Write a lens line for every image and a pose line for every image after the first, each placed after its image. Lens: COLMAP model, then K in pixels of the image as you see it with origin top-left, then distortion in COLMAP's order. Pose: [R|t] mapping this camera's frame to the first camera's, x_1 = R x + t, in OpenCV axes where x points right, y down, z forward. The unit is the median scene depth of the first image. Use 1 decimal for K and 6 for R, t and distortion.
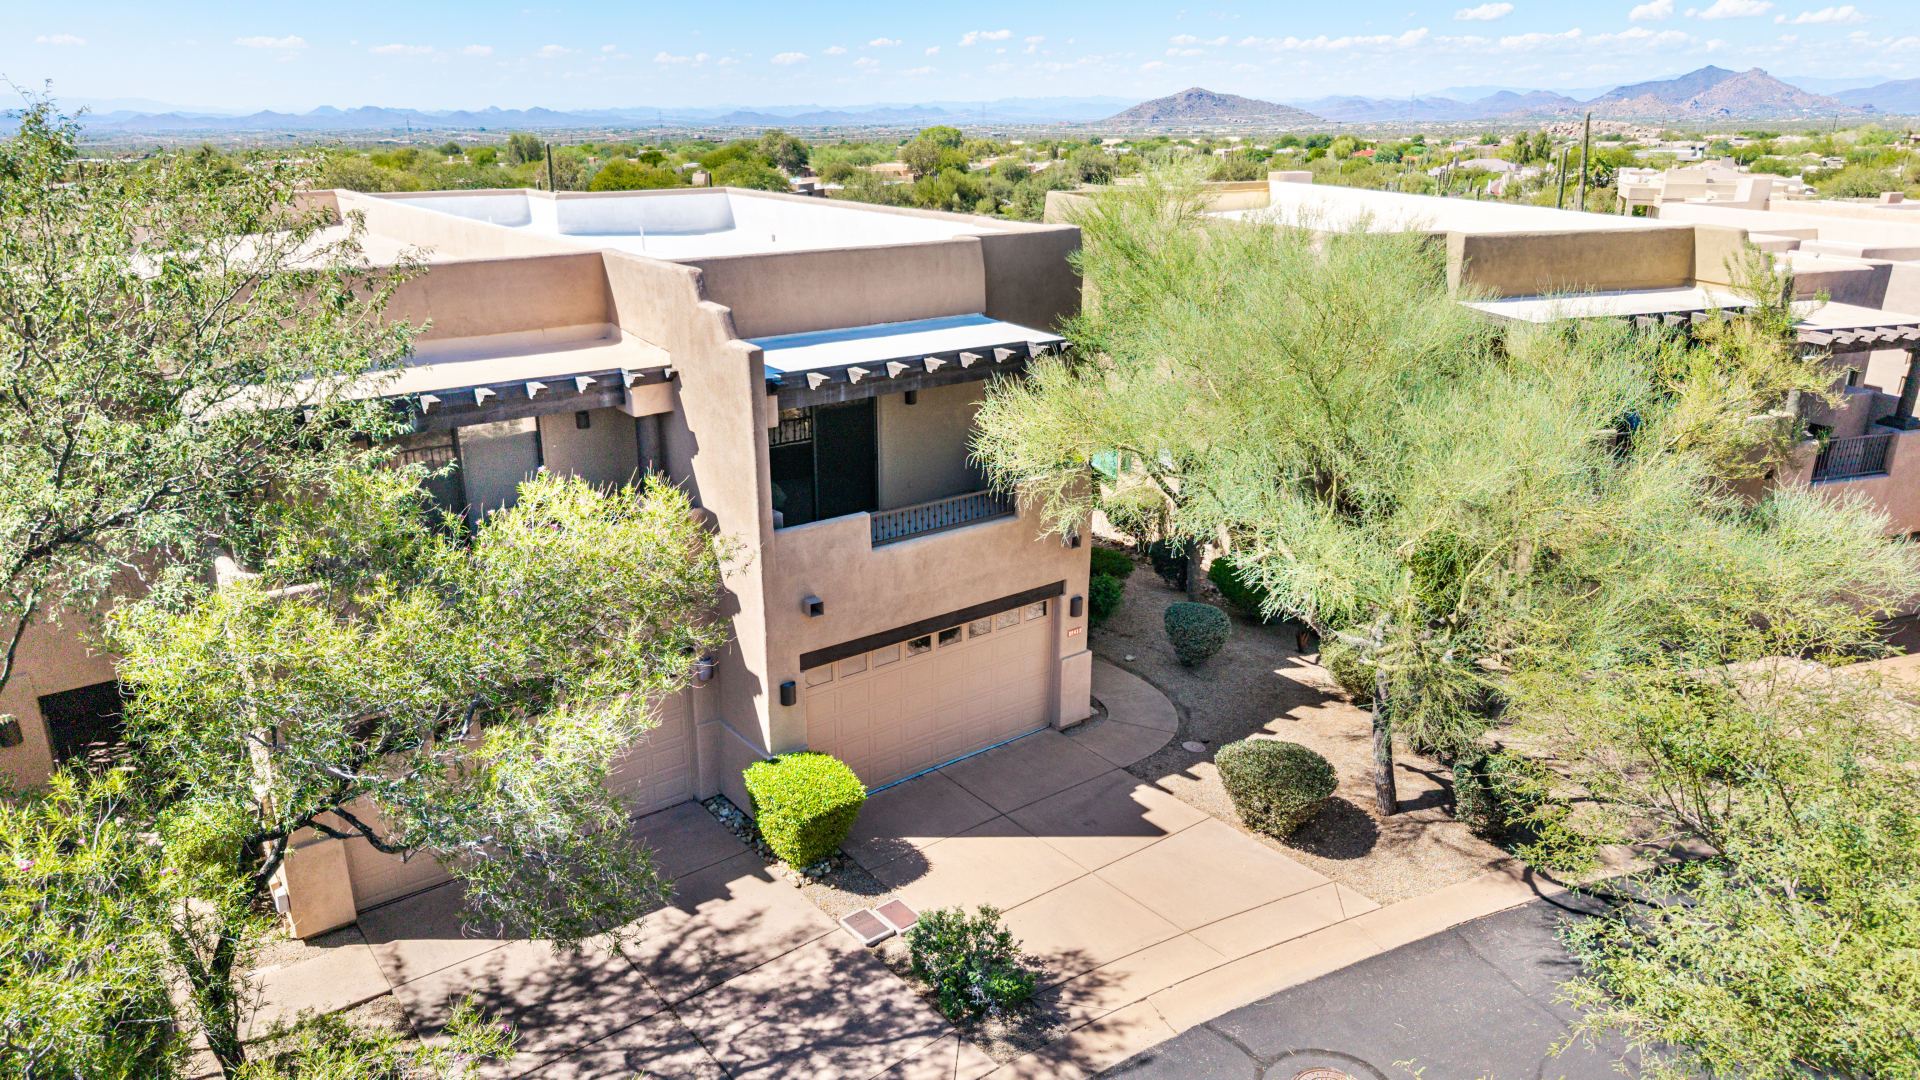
lens RADIAL K [[1289.5, 0, 961.8], [0, 1289.5, 550.5], [0, 0, 1]] dist [0.020283, -0.015572]
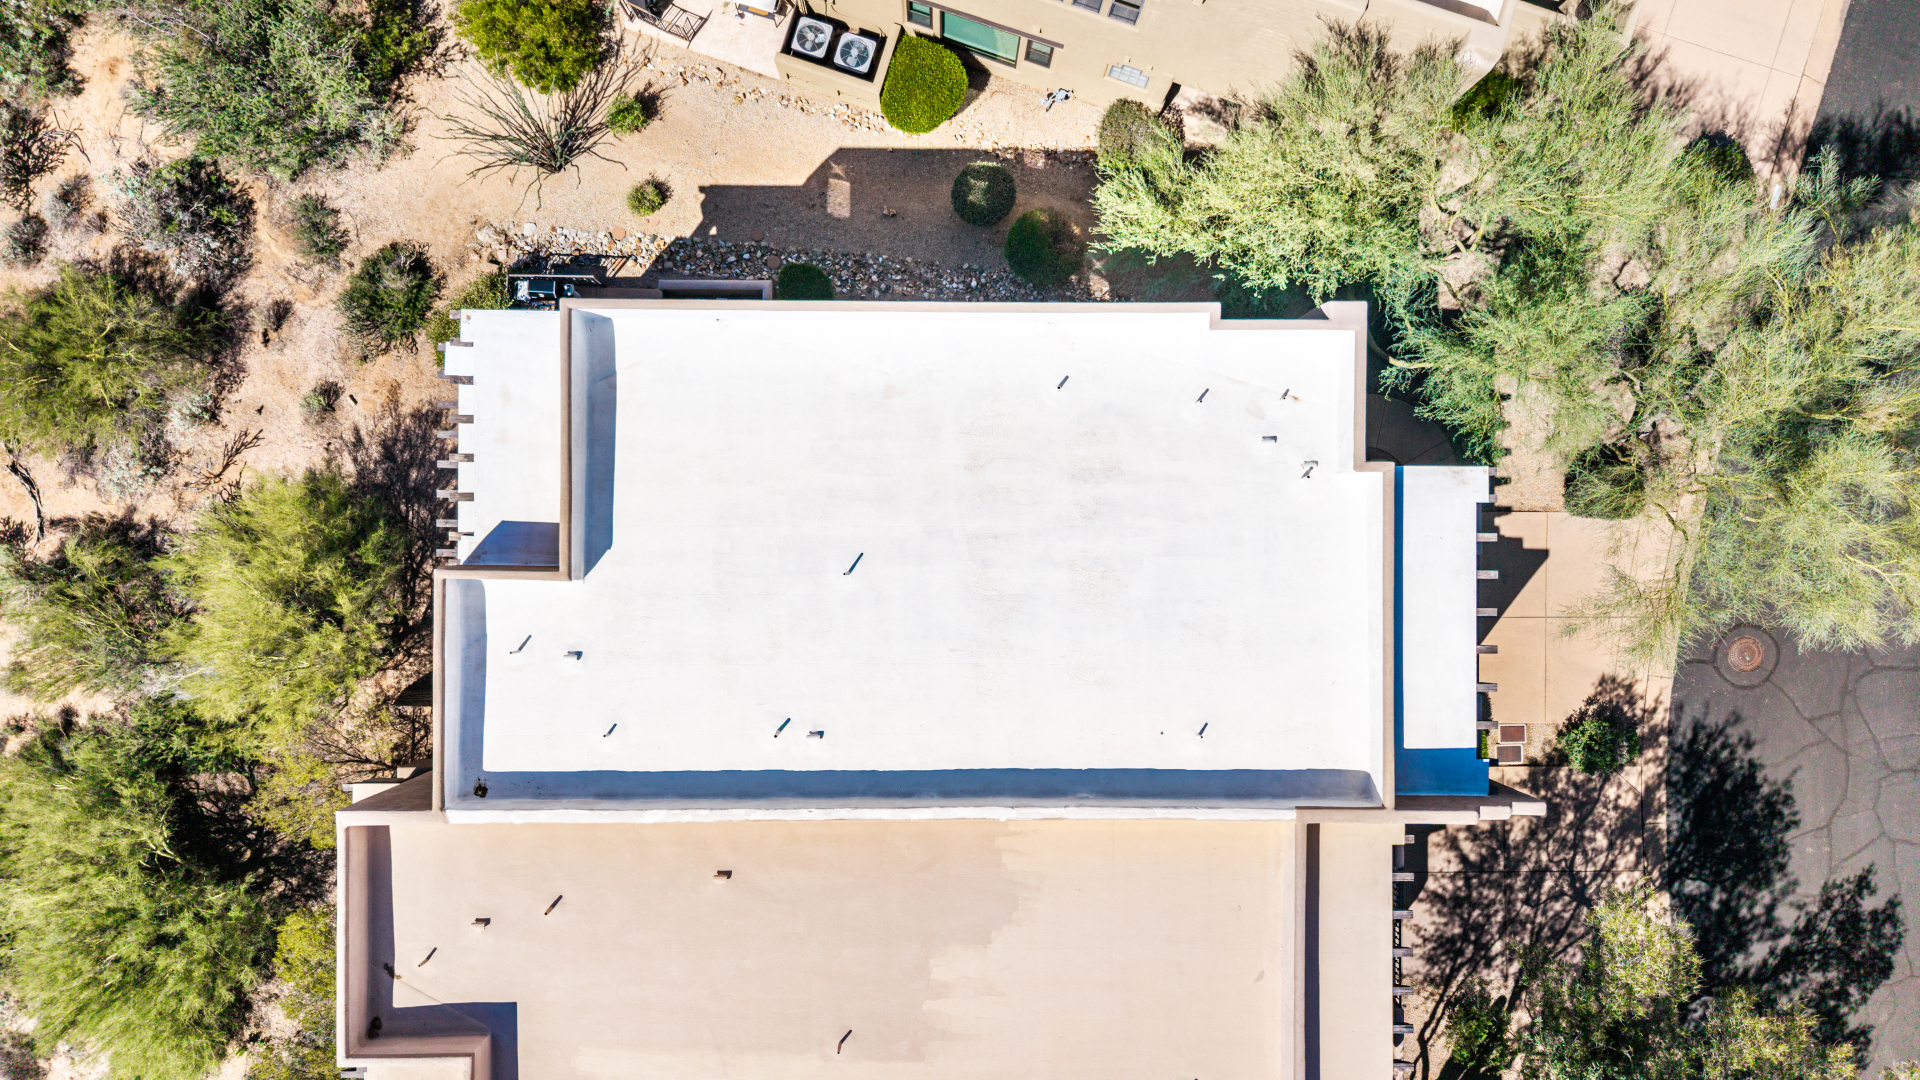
lens RADIAL K [[1289.5, 0, 960.1], [0, 1289.5, 539.4], [0, 0, 1]] dist [0.020283, -0.015572]
pose [[0.612408, -0.790370, 0.016468, -0.306125], [0.245497, 0.209939, 0.946392, -1.507733], [-0.751457, -0.575535, 0.322602, 1.069254]]
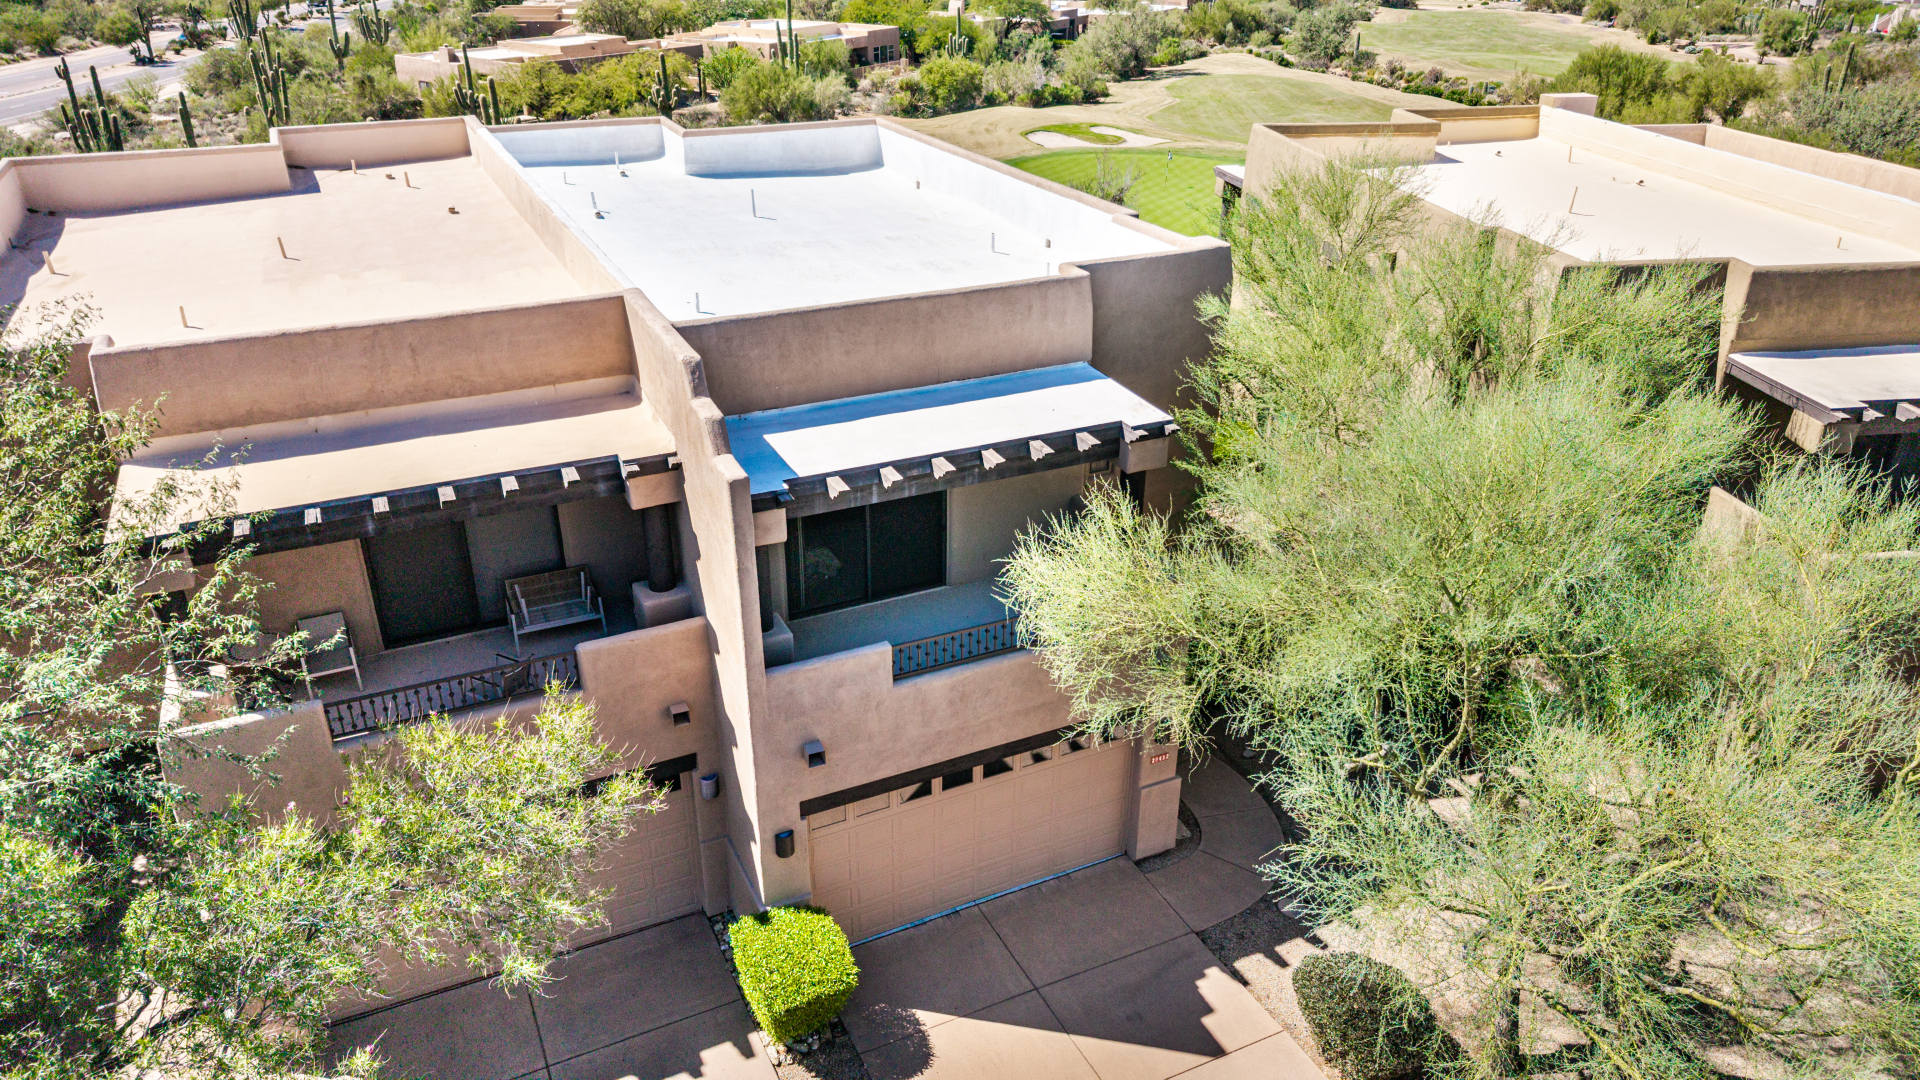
lens RADIAL K [[1289.5, 0, 955.1], [0, 1289.5, 537.8], [0, 0, 1]] dist [0.020283, -0.015572]
pose [[0.977816, 0.092800, -0.187787, 0.119578], [-0.068881, 0.989102, 0.130126, -0.210371], [0.197816, -0.114304, 0.973552, 0.199715]]
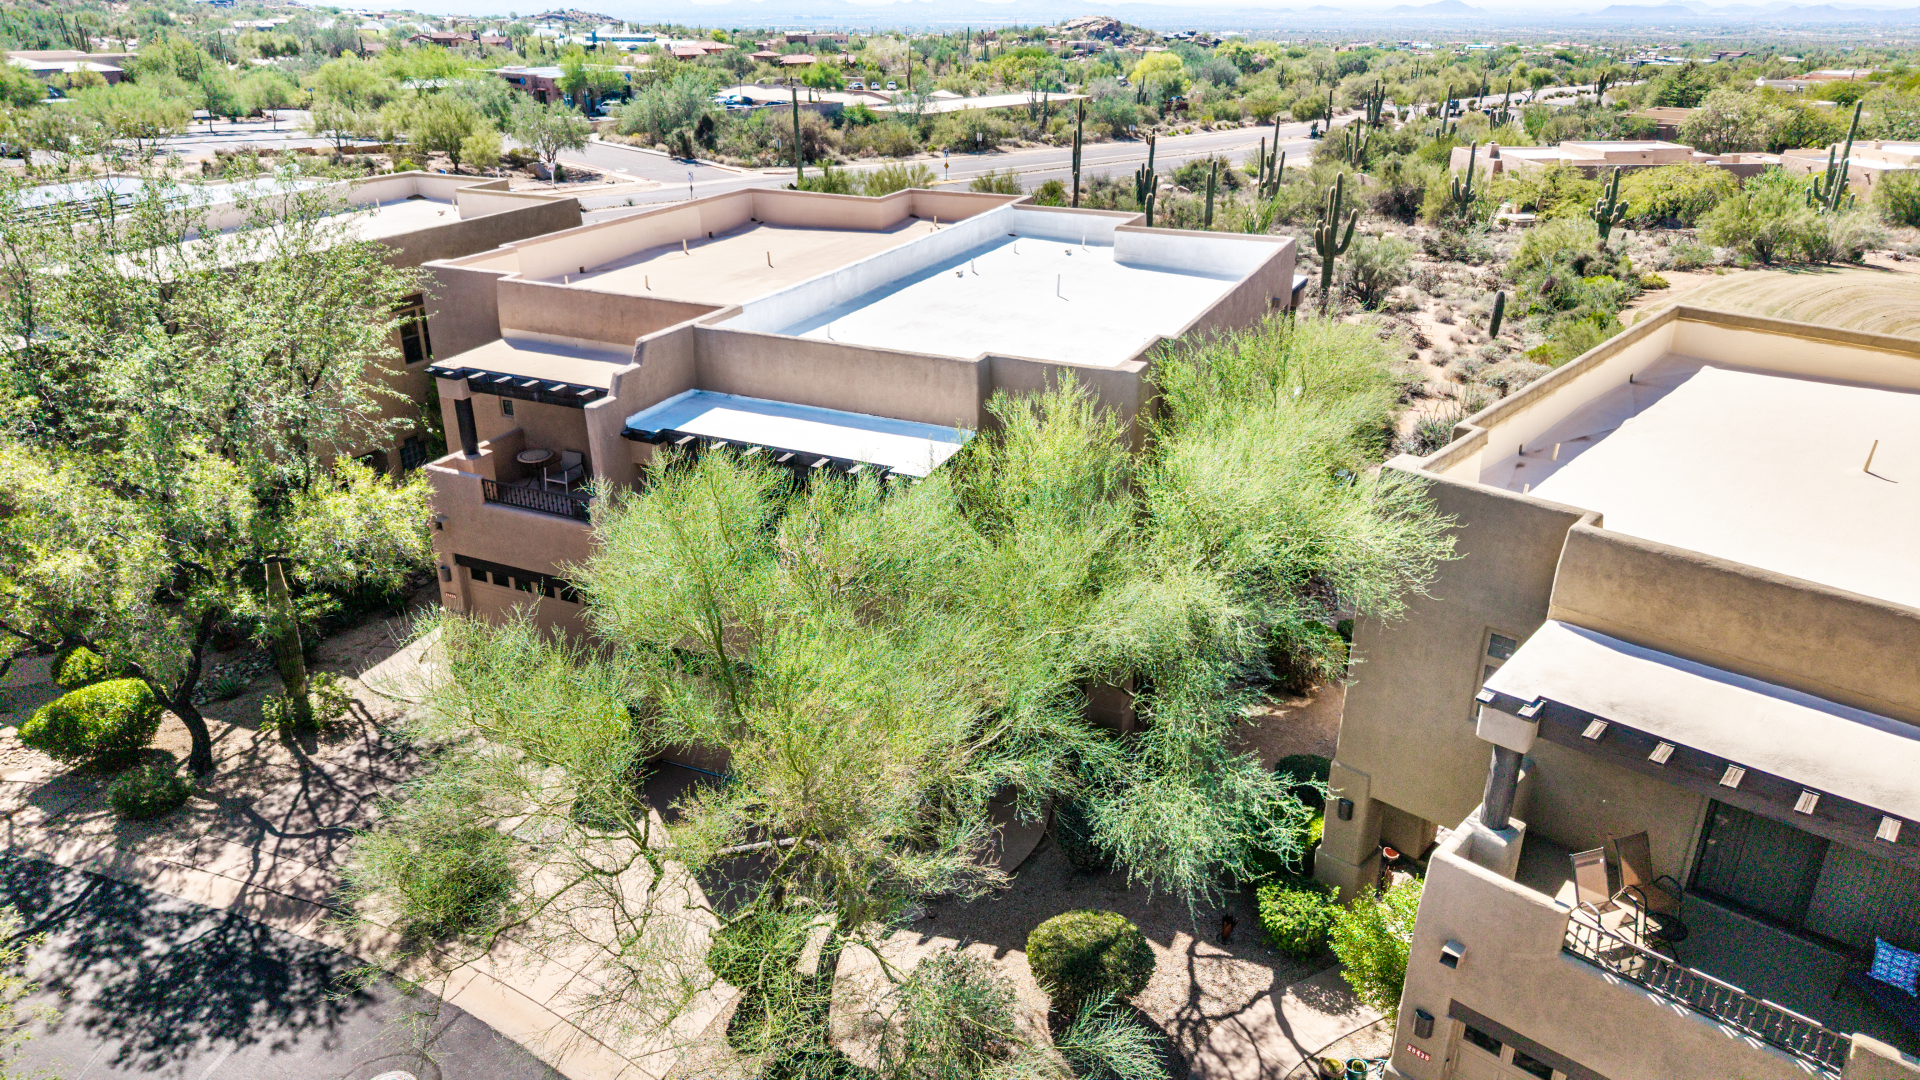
lens RADIAL K [[1289.5, 0, 952.1], [0, 1289.5, 530.9], [0, 0, 1]] dist [0.020283, -0.015572]
pose [[0.466974, 0.340502, -0.816084, 1.050836], [-0.291294, 0.930612, 0.221605, -0.400998], [0.834915, 0.134236, 0.533758, 0.547045]]
